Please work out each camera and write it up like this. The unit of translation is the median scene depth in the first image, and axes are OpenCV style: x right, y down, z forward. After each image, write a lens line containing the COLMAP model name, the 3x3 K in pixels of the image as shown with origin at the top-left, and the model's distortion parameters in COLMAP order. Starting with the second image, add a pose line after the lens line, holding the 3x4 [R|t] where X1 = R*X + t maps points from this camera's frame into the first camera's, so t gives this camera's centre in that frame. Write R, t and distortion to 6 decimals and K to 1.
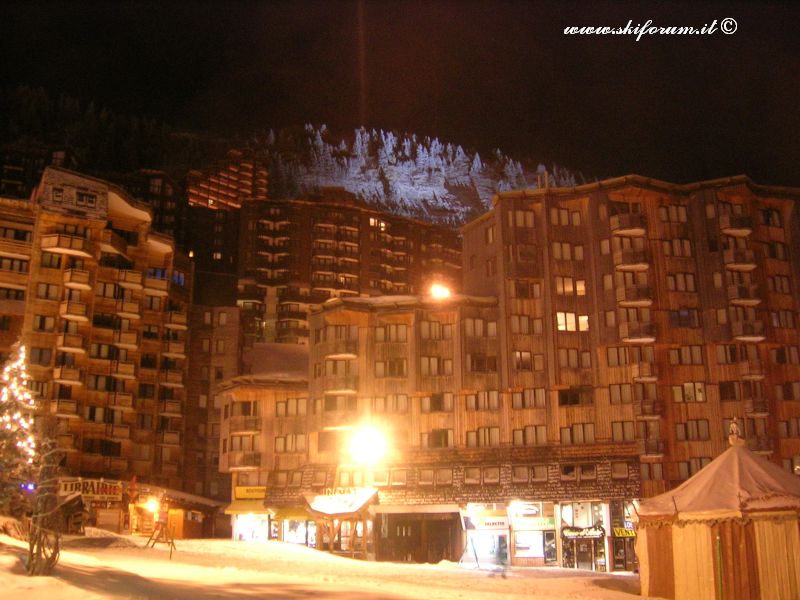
lens RADIAL K [[832.5, 0, 400.0], [0, 832.5, 300.0], [0, 0, 1]] dist [-0.176980, 0.000241]
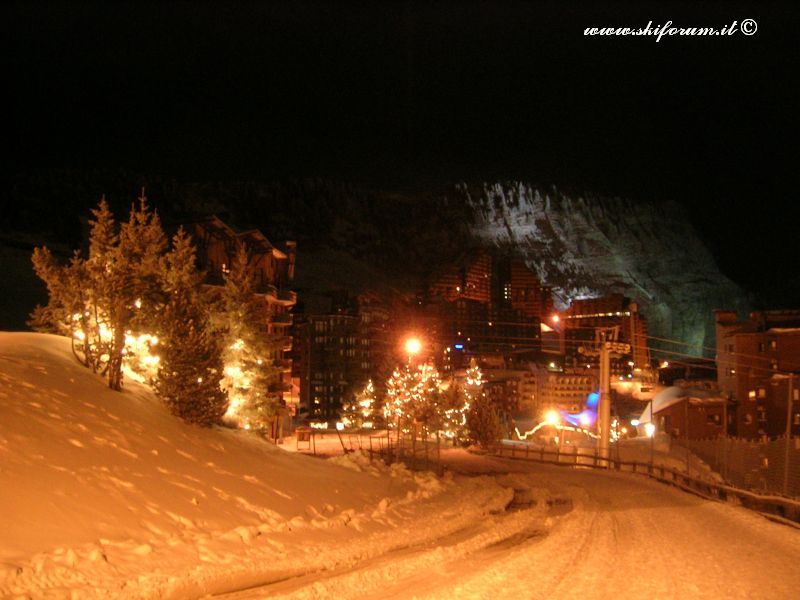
lens RADIAL K [[832.5, 0, 400.0], [0, 832.5, 300.0], [0, 0, 1]] dist [-0.176980, 0.000241]
pose [[0.995763, 0.013536, 0.090953, -0.396374], [-0.027501, 0.987674, 0.154087, -0.250366], [-0.087746, -0.155936, 0.983862, -0.710796]]
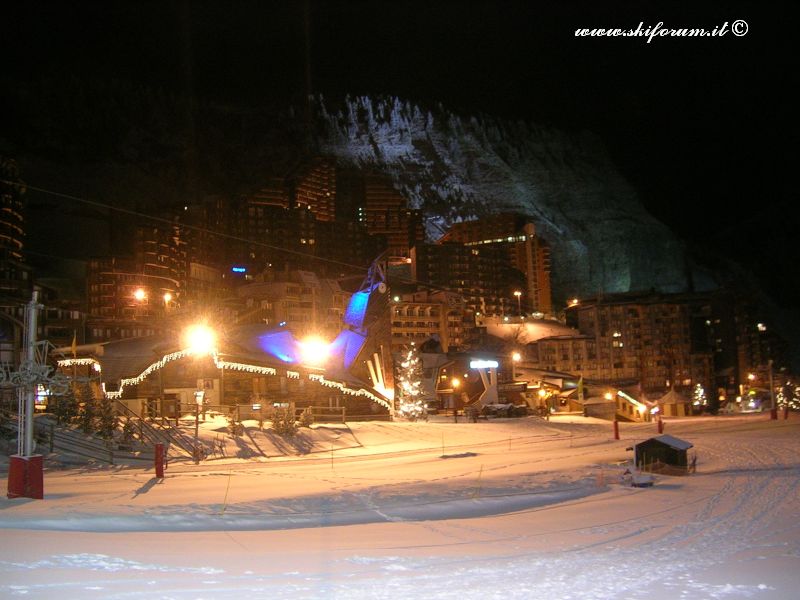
lens RADIAL K [[832.5, 0, 400.0], [0, 832.5, 300.0], [0, 0, 1]] dist [-0.176980, 0.000241]
pose [[0.984661, -0.021939, 0.173091, -0.215063], [-0.008275, 0.985075, 0.171929, -0.124181], [-0.174280, -0.170724, 0.969783, -0.362130]]
